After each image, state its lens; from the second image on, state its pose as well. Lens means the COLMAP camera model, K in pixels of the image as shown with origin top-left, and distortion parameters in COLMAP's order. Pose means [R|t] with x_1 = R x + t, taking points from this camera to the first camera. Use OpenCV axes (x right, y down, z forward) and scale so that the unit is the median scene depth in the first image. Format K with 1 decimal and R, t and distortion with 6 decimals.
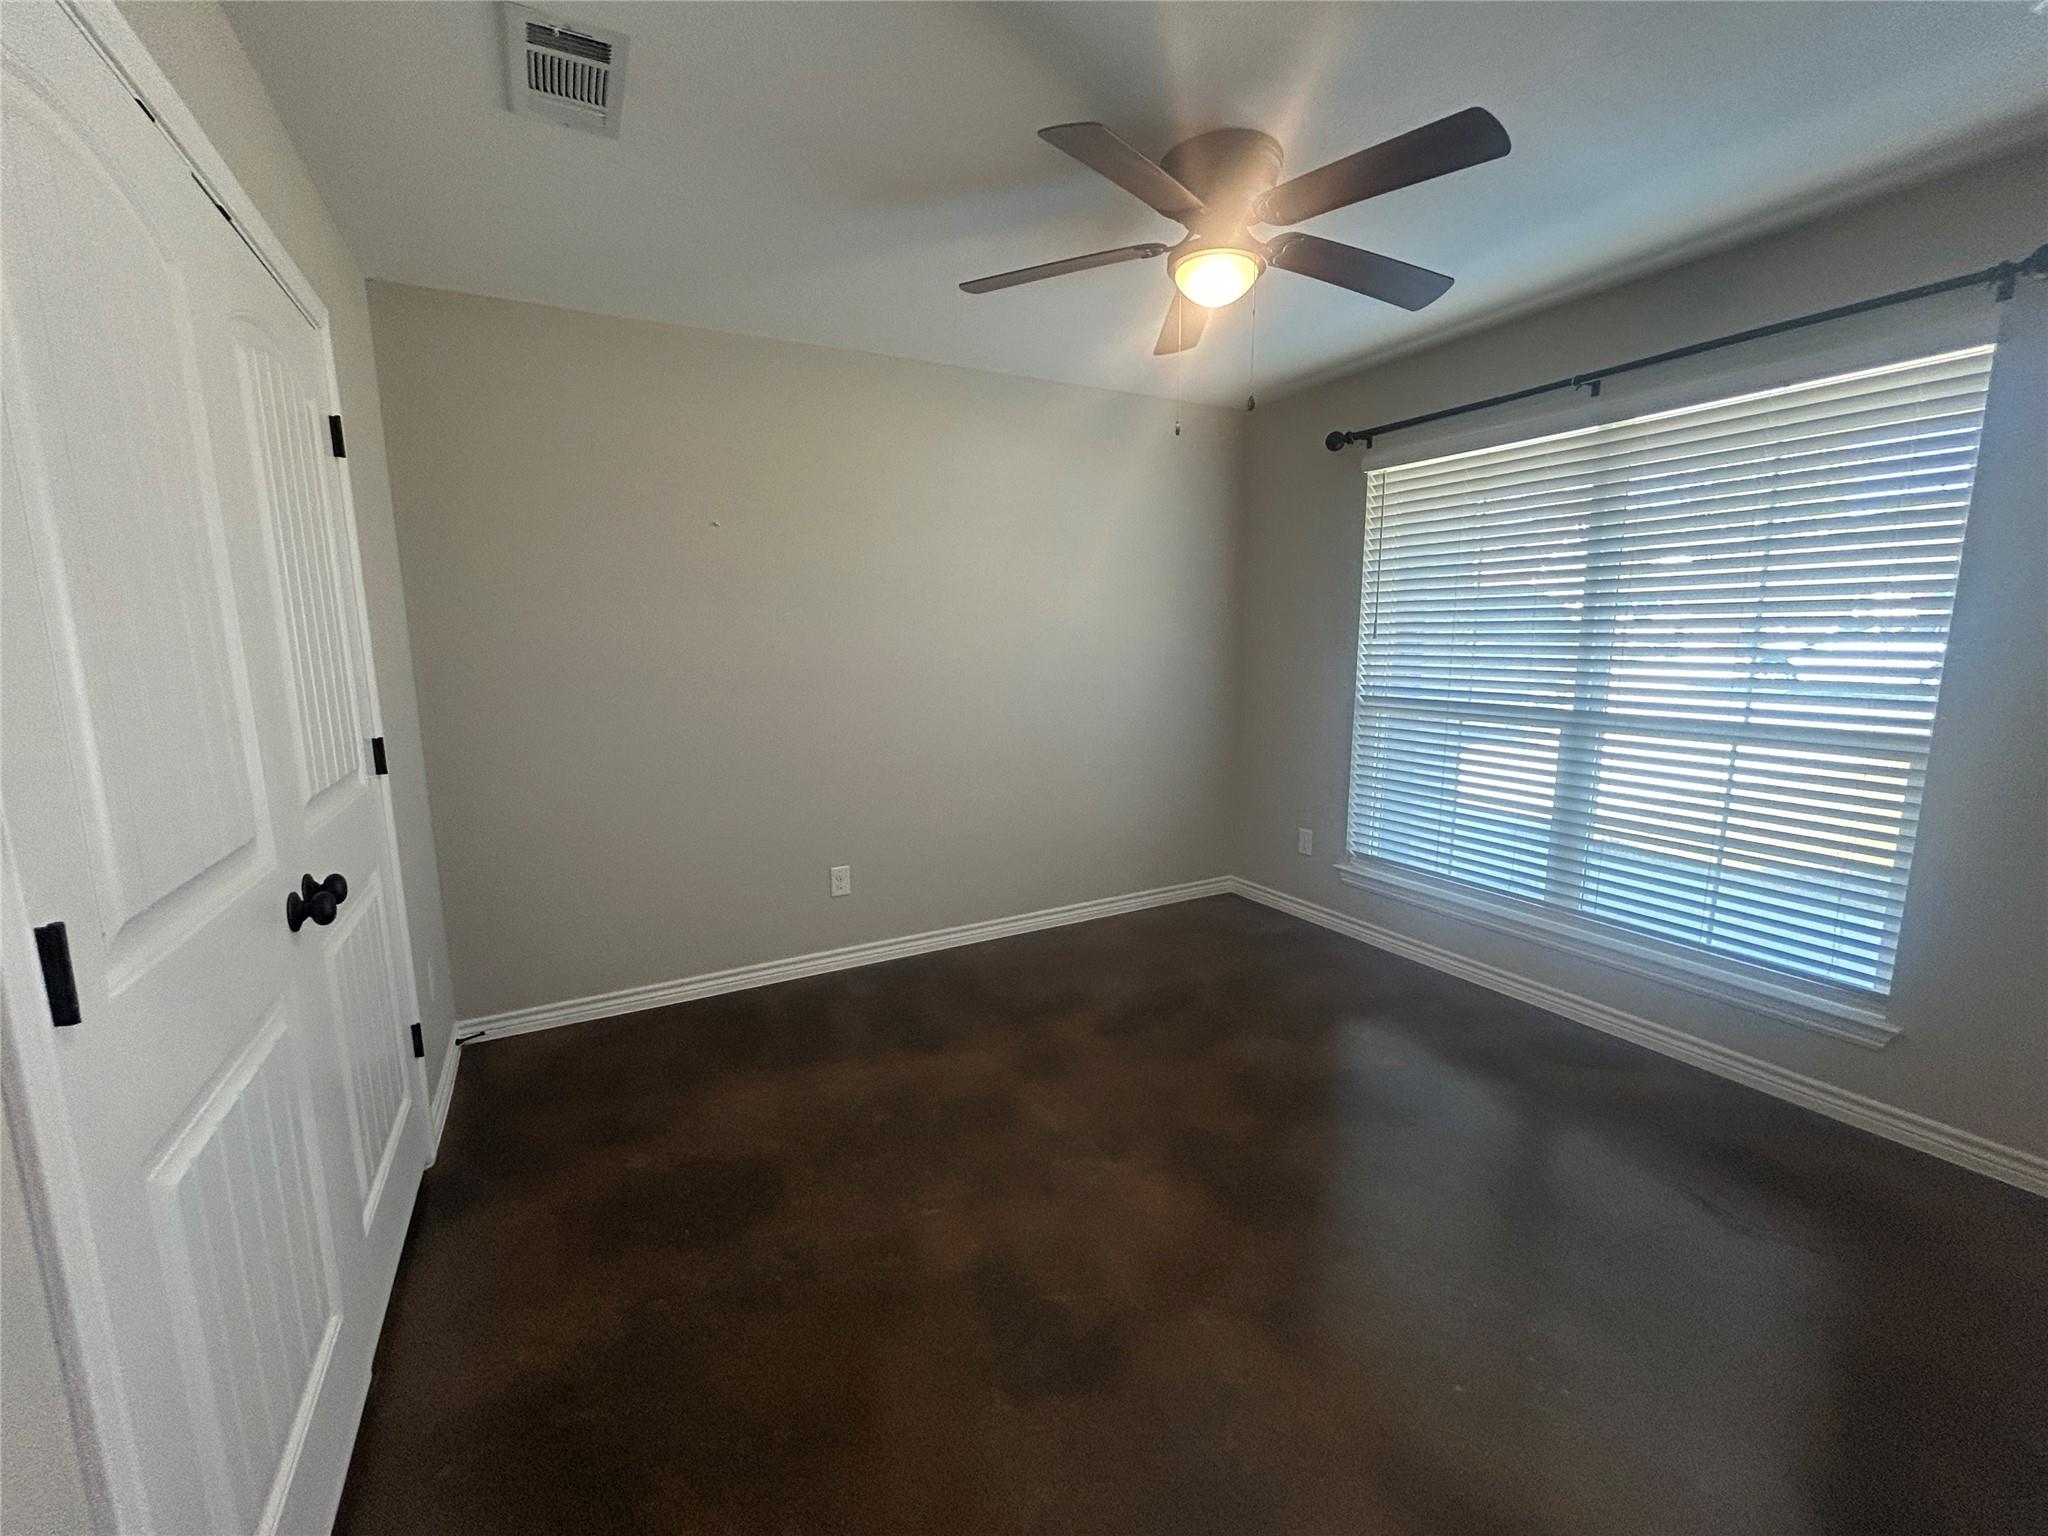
lens RADIAL K [[825.4, 0, 1024.0], [0, 825.4, 768.0], [0, 0, 1]] dist [-0.000518, 0.000258]
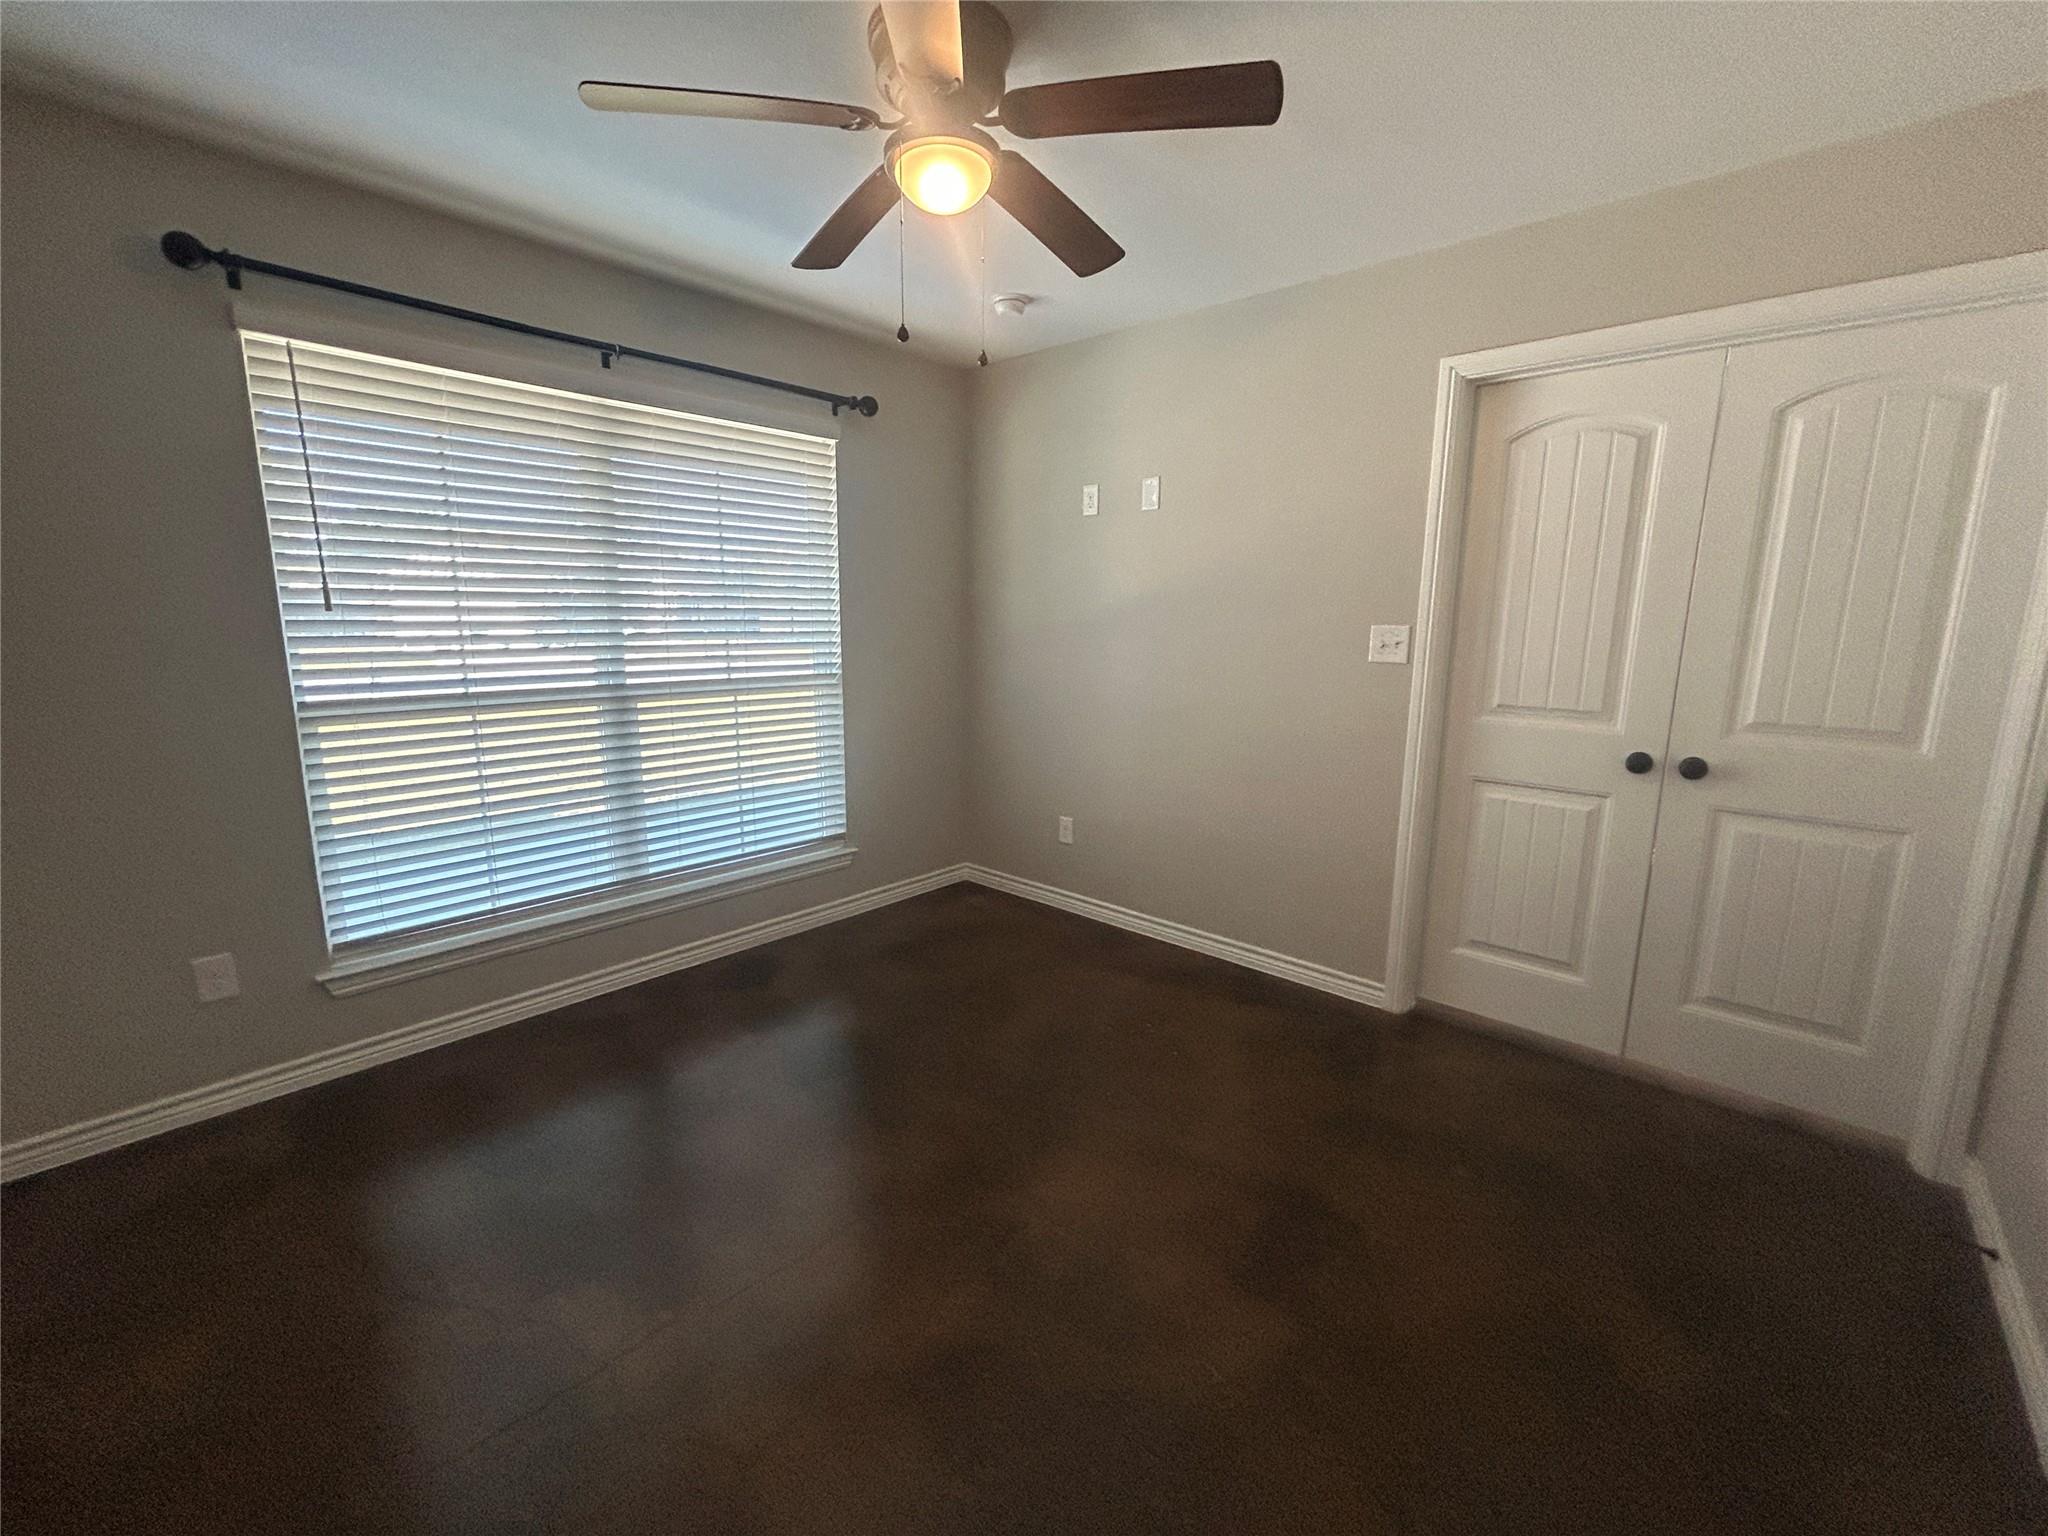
lens RADIAL K [[825.4, 0, 1024.0], [0, 825.4, 768.0], [0, 0, 1]] dist [-0.000518, 0.000258]
pose [[-0.317263, -0.165324, 0.933816, -0.444423], [0.148884, 0.963793, 0.221215, -0.120610], [-0.936577, 0.209214, -0.281162, 0.839716]]
